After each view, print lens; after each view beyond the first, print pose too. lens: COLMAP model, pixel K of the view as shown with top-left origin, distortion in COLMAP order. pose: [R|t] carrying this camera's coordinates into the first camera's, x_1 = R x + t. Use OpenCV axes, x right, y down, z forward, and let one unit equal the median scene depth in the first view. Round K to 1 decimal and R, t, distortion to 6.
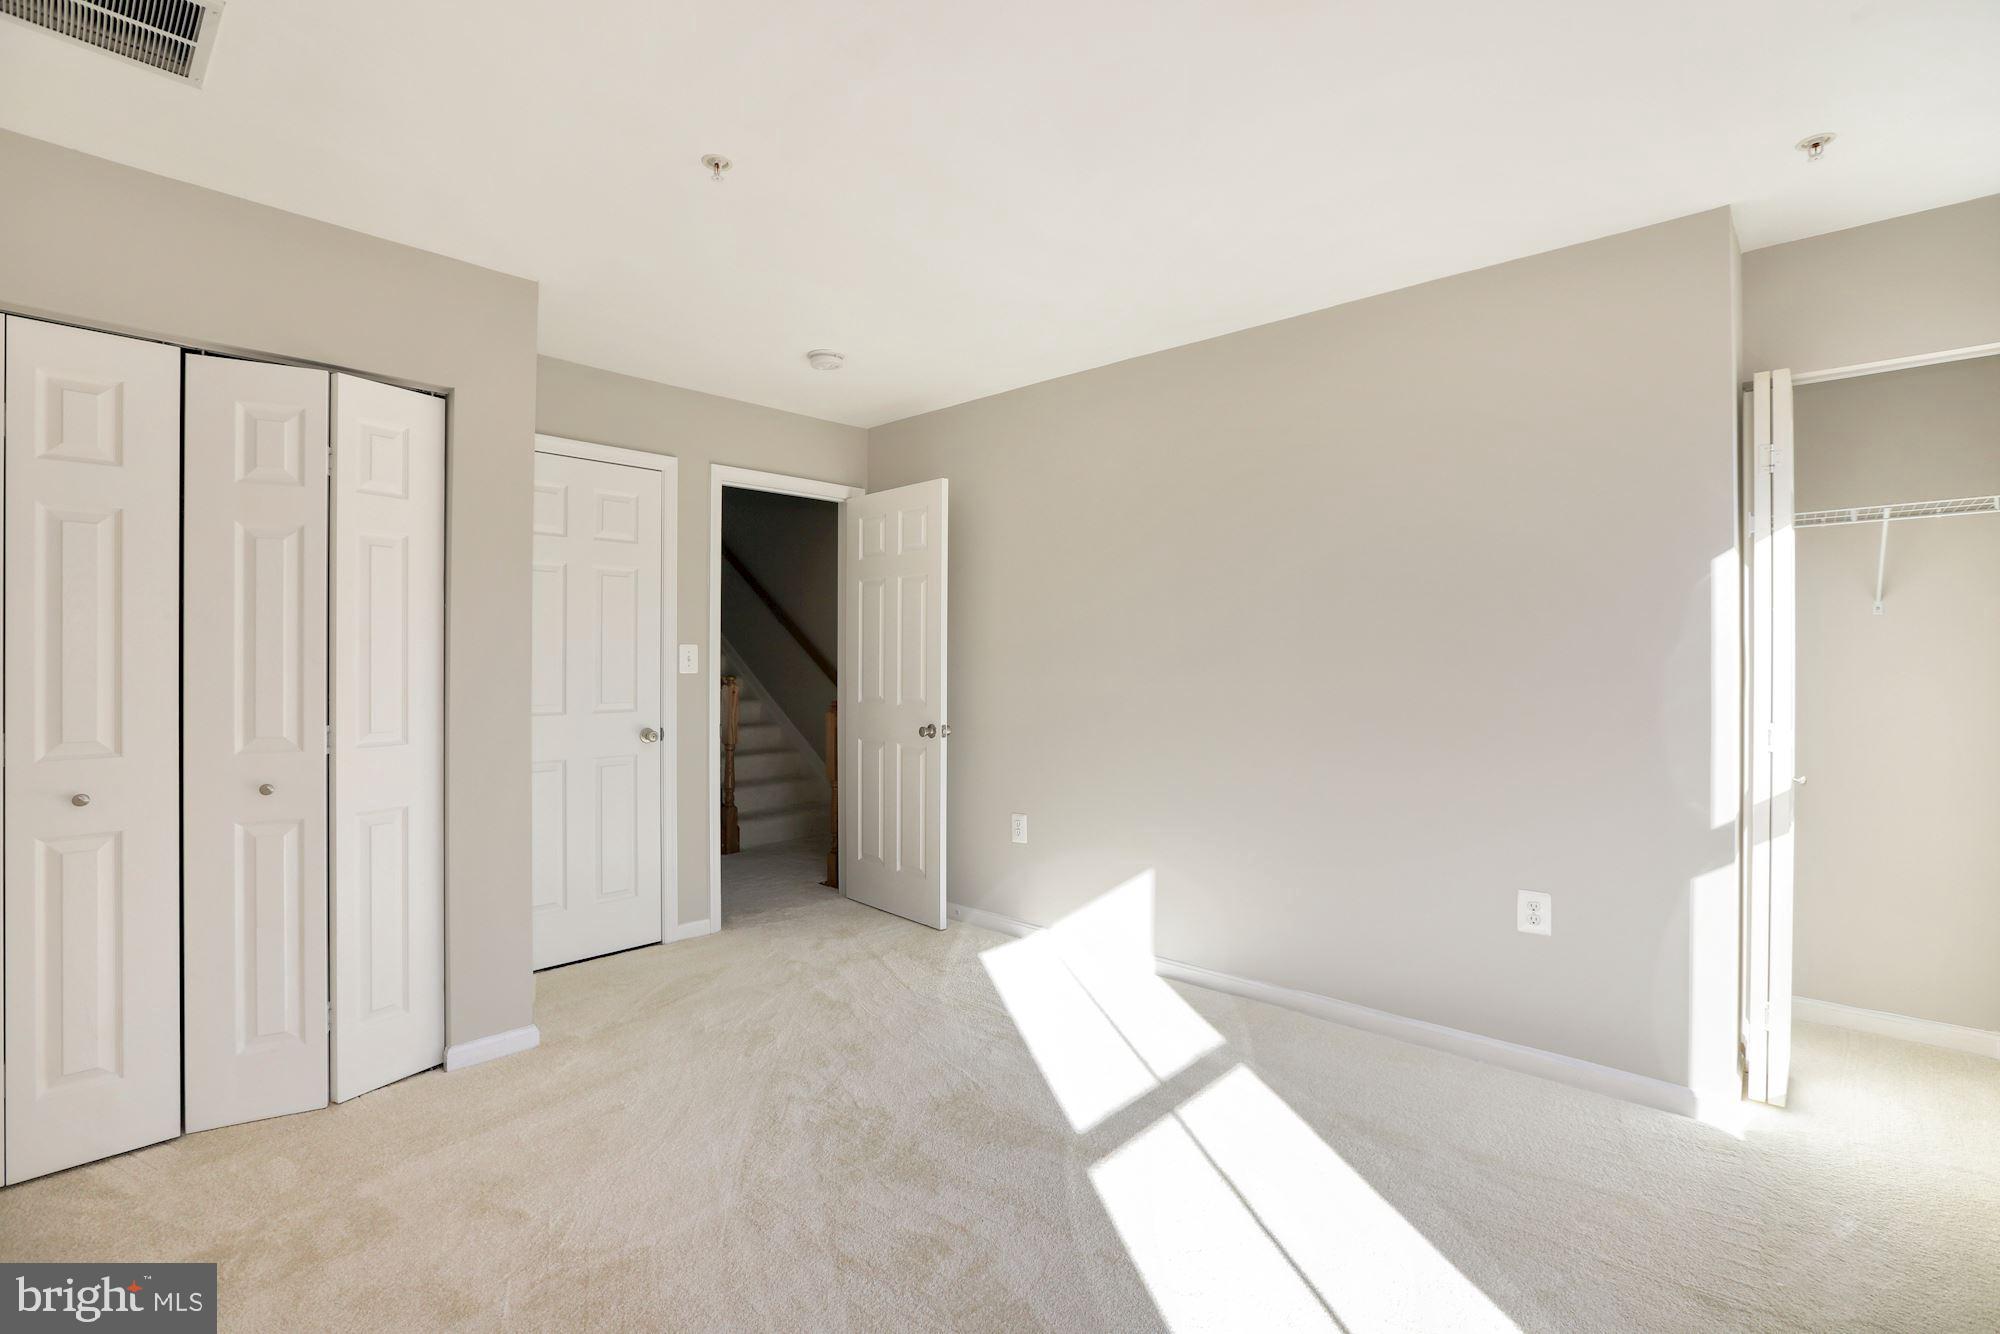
lens RADIAL K [[891.3, 0, 999.0], [0, 891.3, 650.5], [0, 0, 1]] dist [-0.053924, 0.028804]
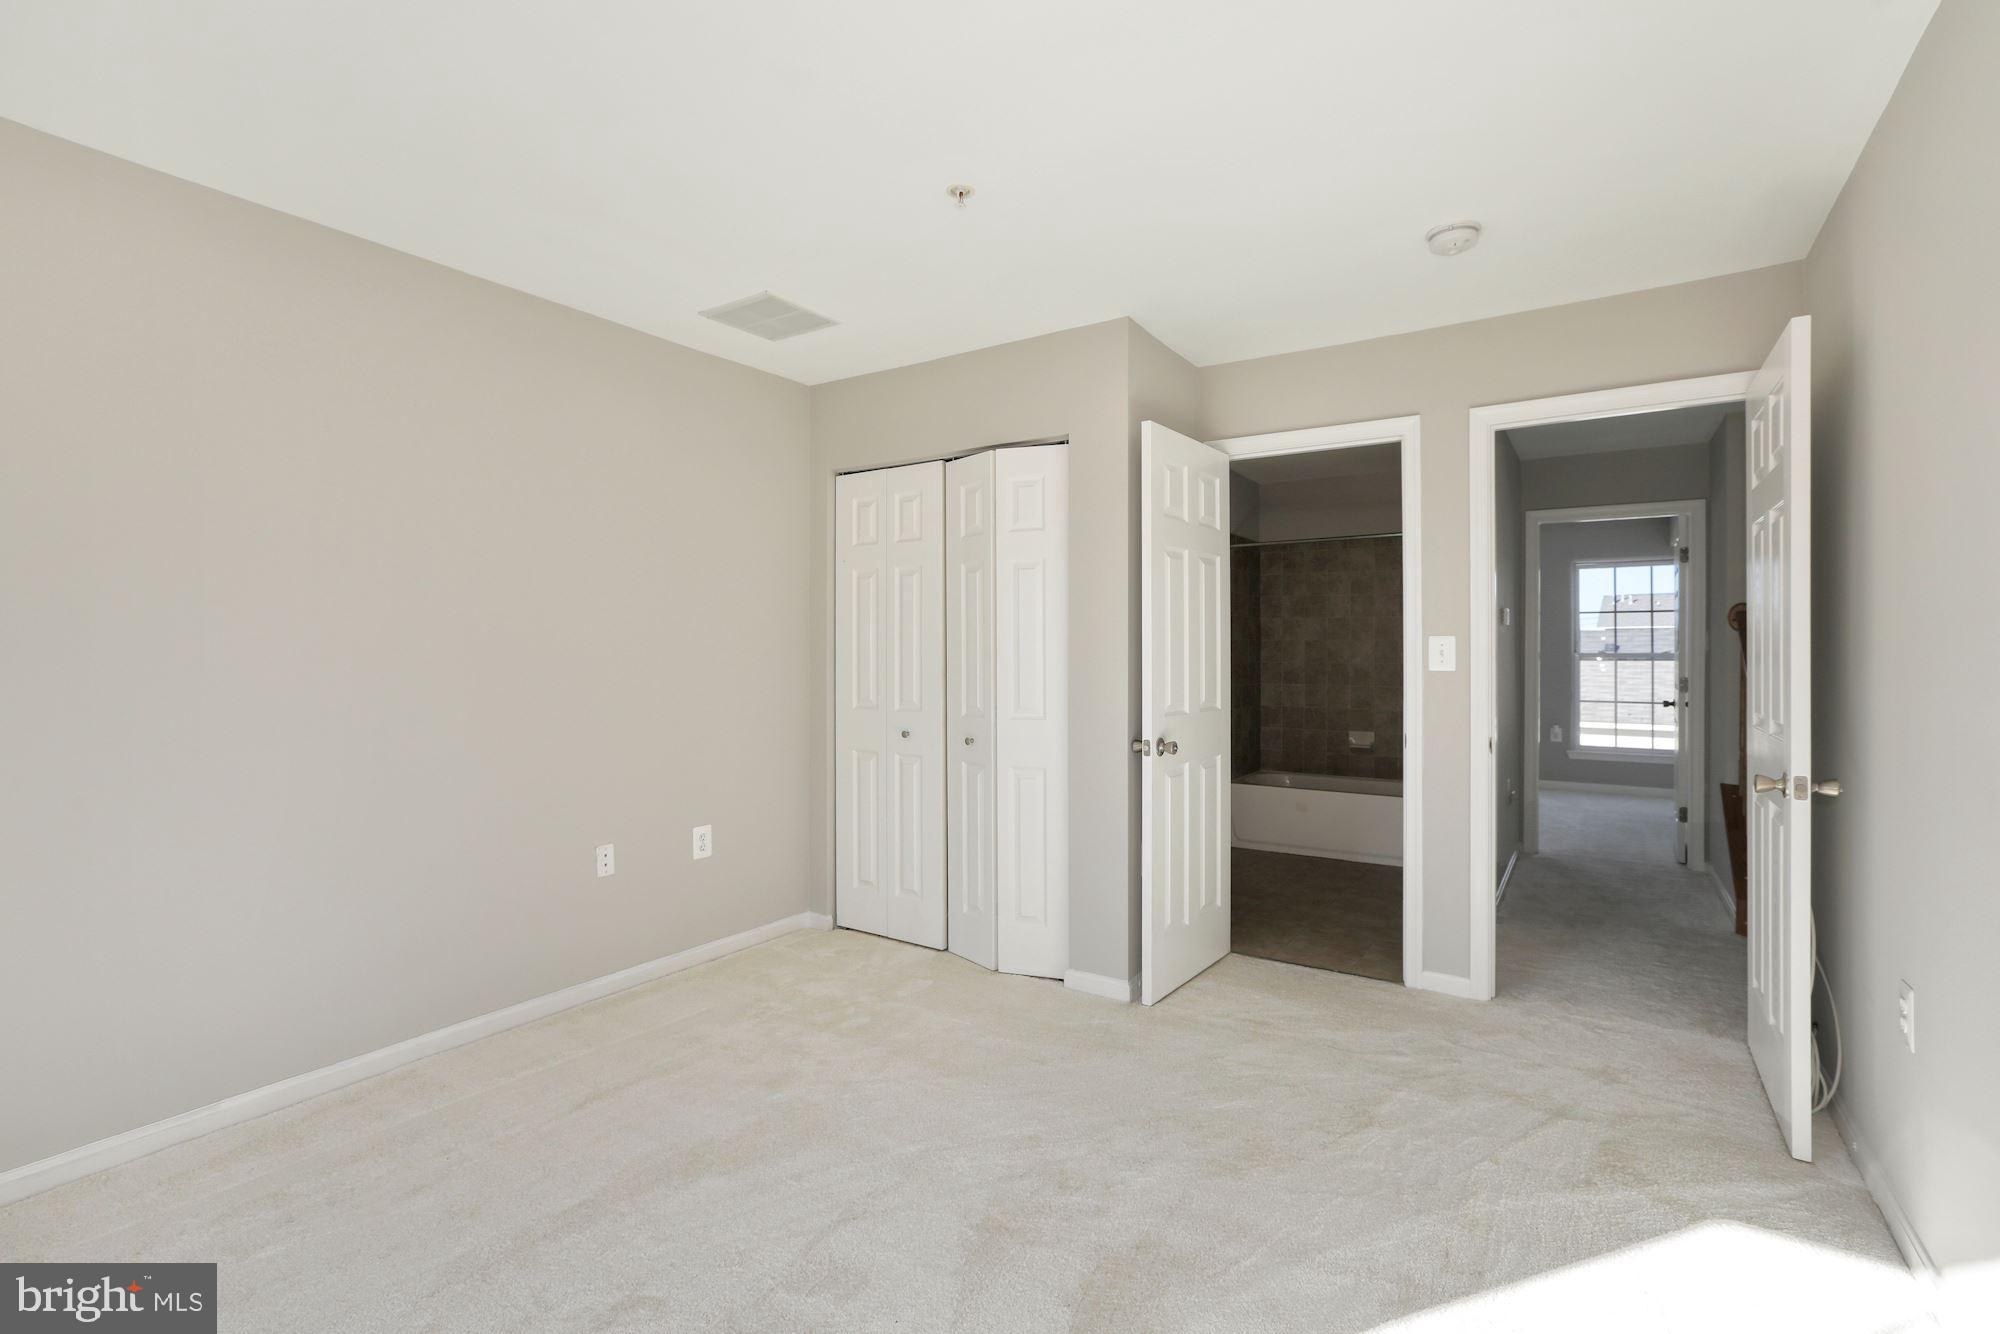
lens RADIAL K [[924.7, 0, 1007.7], [0, 924.7, 659.6], [0, 0, 1]] dist [-0.023540, 0.015357]
pose [[0.166720, 0.011099, -0.985942, 0.520836], [0.013876, 0.999811, 0.013601, -0.001820], [0.985907, -0.015948, 0.166535, 0.571141]]
